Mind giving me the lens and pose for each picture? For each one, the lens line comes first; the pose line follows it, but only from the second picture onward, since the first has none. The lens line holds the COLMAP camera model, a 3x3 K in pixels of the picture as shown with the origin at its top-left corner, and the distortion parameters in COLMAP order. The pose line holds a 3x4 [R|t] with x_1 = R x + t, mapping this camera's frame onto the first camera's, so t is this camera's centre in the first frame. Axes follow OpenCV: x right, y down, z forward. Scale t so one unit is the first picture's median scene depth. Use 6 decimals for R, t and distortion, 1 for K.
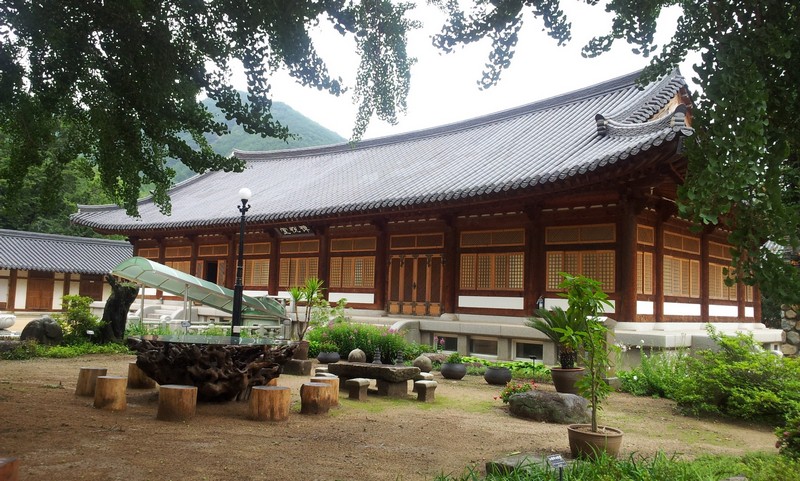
lens RADIAL K [[706.9, 0, 399.8], [0, 706.9, 237.8], [0, 0, 1]] dist [0.020122, -0.072360]
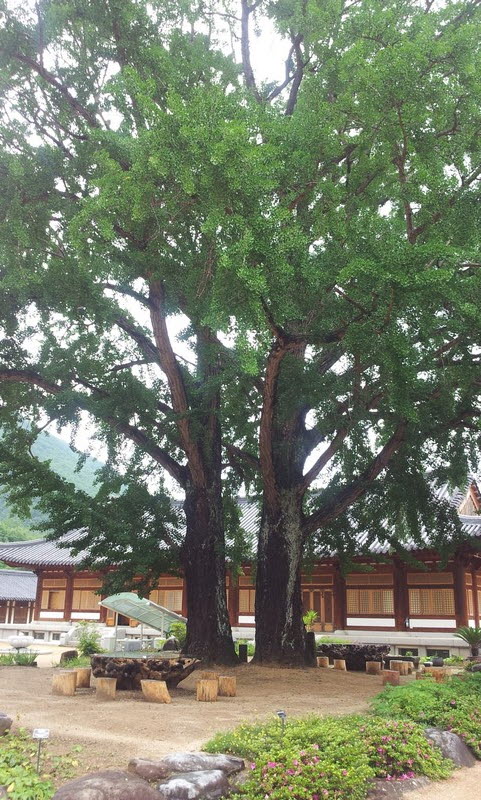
lens RADIAL K [[706.9, 0, 239.8], [0, 706.9, 398.8], [0, 0, 1]] dist [0.020122, -0.072360]
pose [[0.985650, 0.037707, 0.164535, -0.426610], [-0.002985, 0.978473, -0.206355, -0.066504], [-0.168774, 0.202903, 0.964544, -0.544794]]
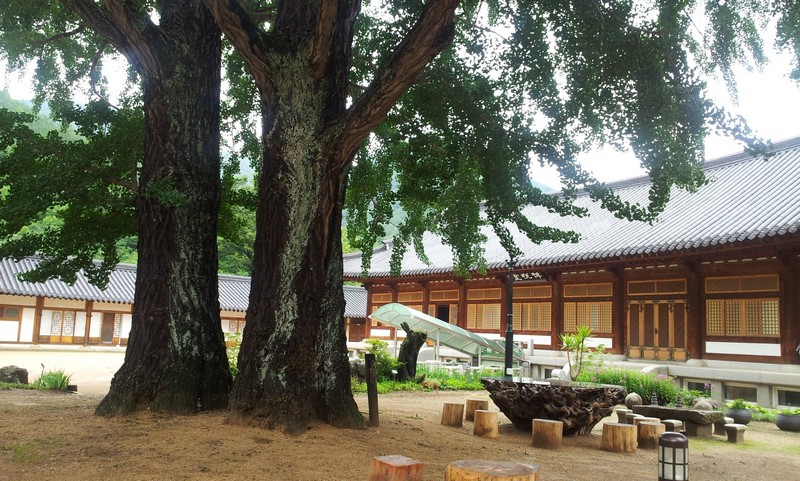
lens RADIAL K [[706.9, 0, 400.2], [0, 706.9, 239.8], [0, 0, 1]] dist [0.020122, -0.072360]
pose [[0.967901, -0.025429, -0.250044, -0.084864], [0.012143, 0.998438, -0.054533, -0.013310], [0.251040, 0.049746, 0.966698, -0.091495]]
